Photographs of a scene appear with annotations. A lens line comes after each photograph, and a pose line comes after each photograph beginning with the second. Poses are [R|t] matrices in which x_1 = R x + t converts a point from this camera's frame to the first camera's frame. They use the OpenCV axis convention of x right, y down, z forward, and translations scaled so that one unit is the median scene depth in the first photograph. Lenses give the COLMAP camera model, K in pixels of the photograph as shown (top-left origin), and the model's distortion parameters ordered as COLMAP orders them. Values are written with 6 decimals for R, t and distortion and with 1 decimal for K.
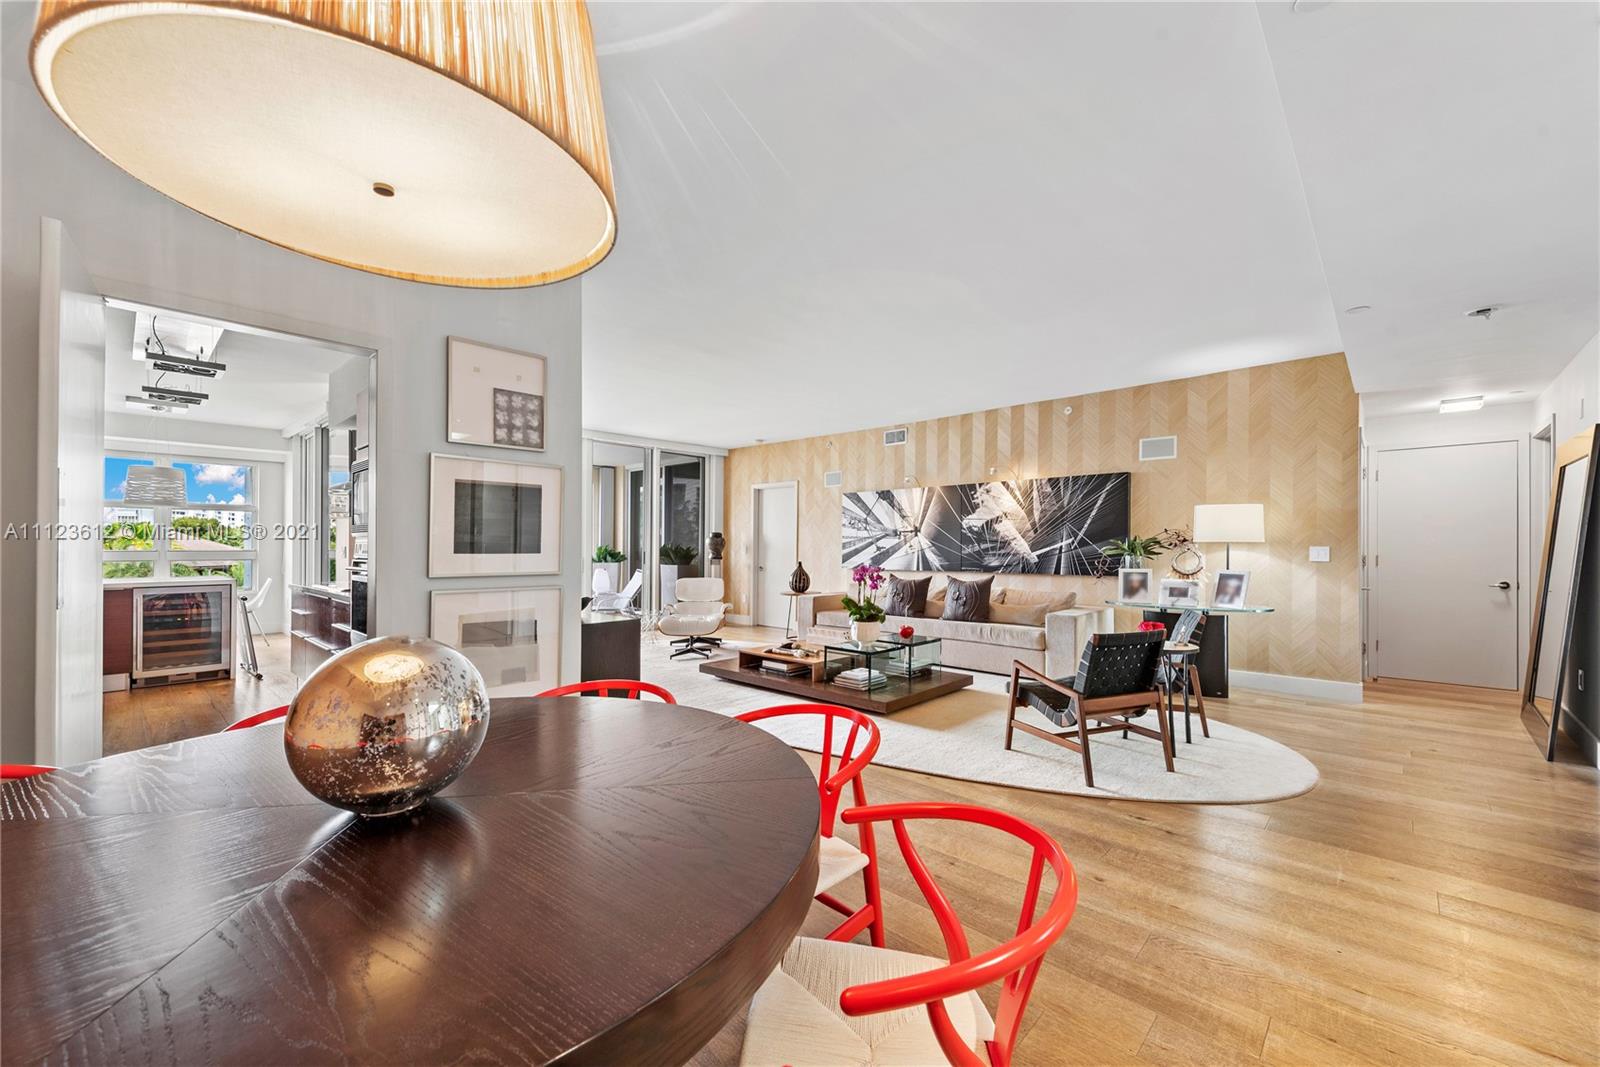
lens RADIAL K [[636.7, 0, 811.5], [0, 636.7, 540.3], [0, 0, 1]] dist [0.019837, -0.005092]
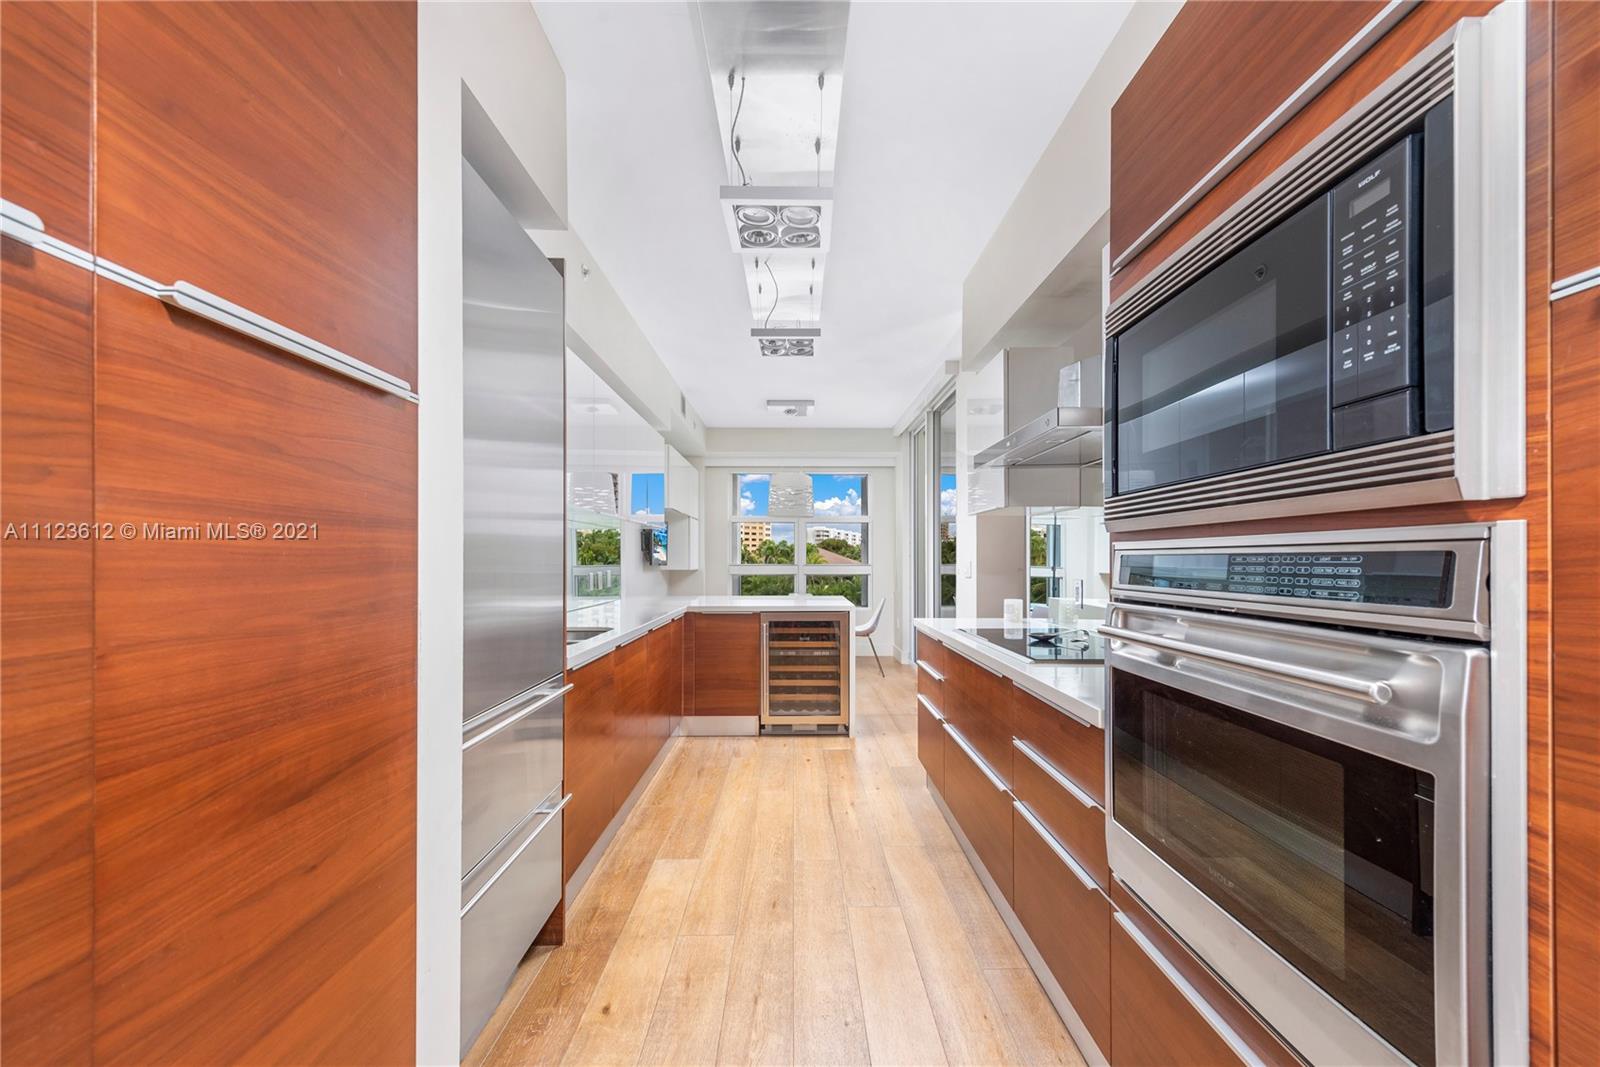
lens RADIAL K [[636.7, 0, 800.0], [0, 636.7, 549.3], [0, 0, 1]] dist [0.019837, -0.005092]
pose [[0.684455, -0.010182, -0.728984, -0.297202], [0.005081, 0.999945, -0.009195, 0.002352], [0.729038, 0.002590, 0.684469, 0.336046]]
